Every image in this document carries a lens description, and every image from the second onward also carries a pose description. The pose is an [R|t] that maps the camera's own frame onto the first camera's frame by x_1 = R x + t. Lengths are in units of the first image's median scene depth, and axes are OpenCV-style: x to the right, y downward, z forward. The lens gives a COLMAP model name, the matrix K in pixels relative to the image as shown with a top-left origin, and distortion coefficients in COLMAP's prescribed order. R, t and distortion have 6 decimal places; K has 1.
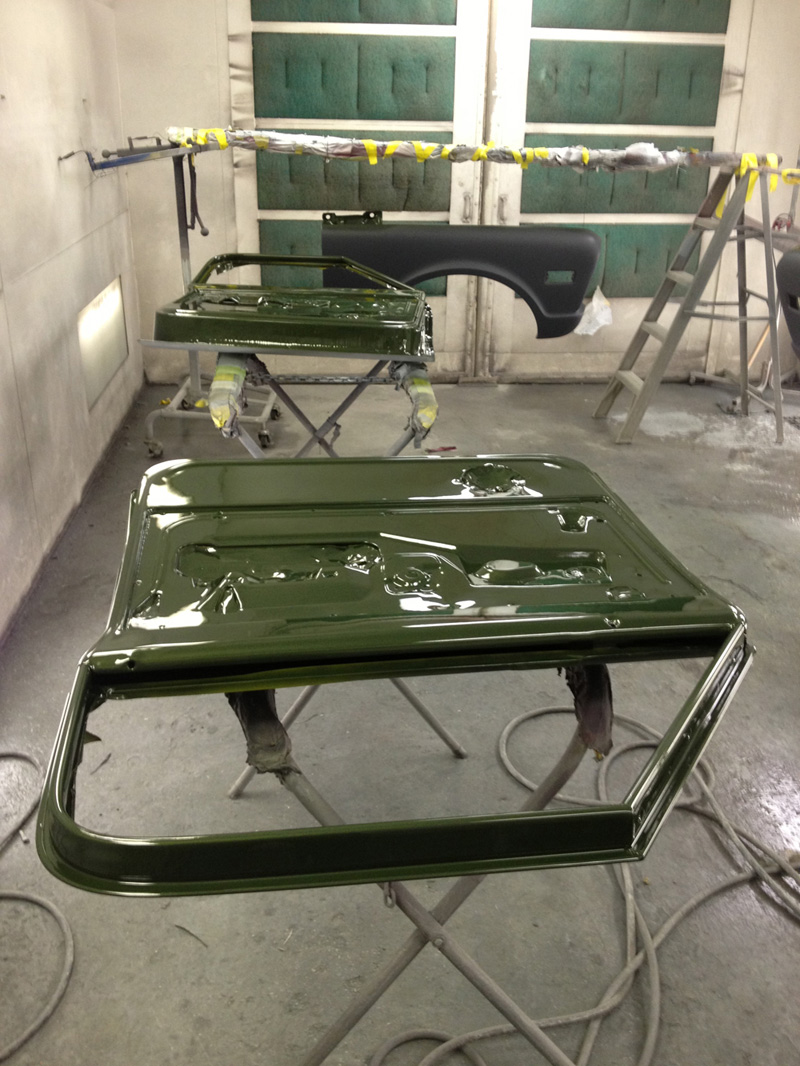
lens RADIAL K [[987.6, 0, 400.0], [0, 987.6, 533.0], [0, 0, 1]] dist [0.075406, -0.154584]
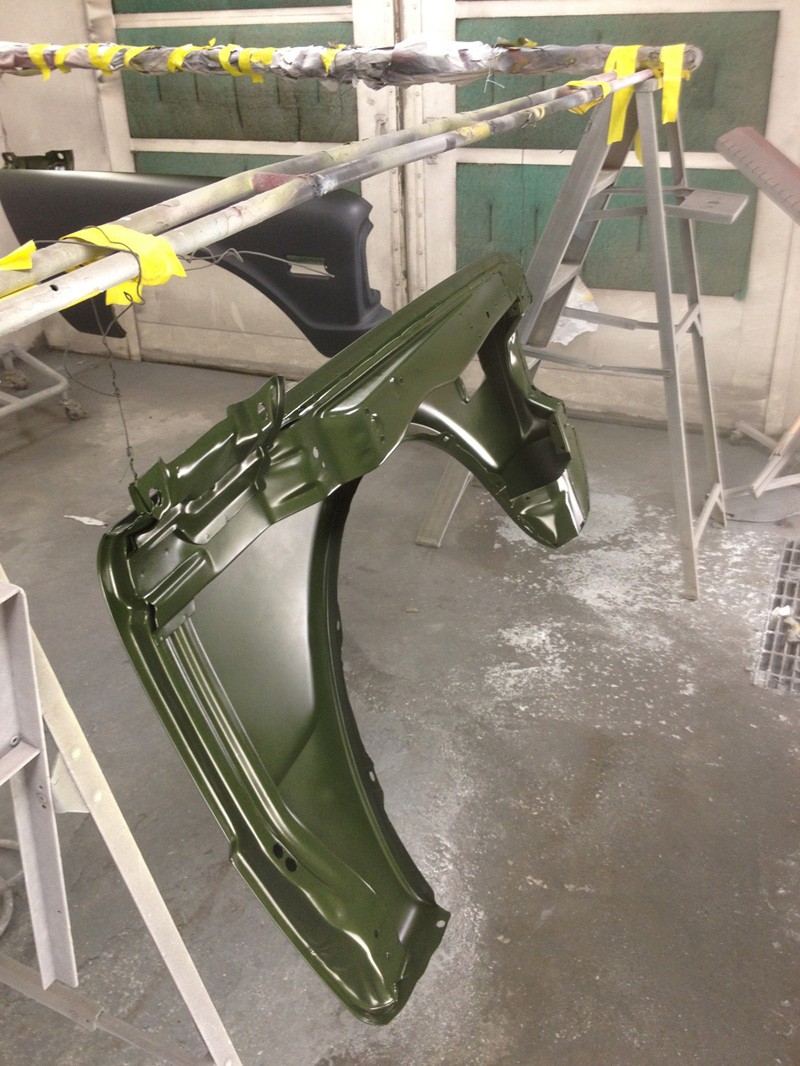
lens RADIAL K [[987.6, 0, 400.0], [0, 987.6, 533.0], [0, 0, 1]] dist [0.075406, -0.154584]
pose [[0.871389, 0.188693, -0.452853, 0.439207], [-0.147244, 0.981109, 0.125474, -0.155821], [0.467974, -0.042657, 0.882712, 0.413170]]
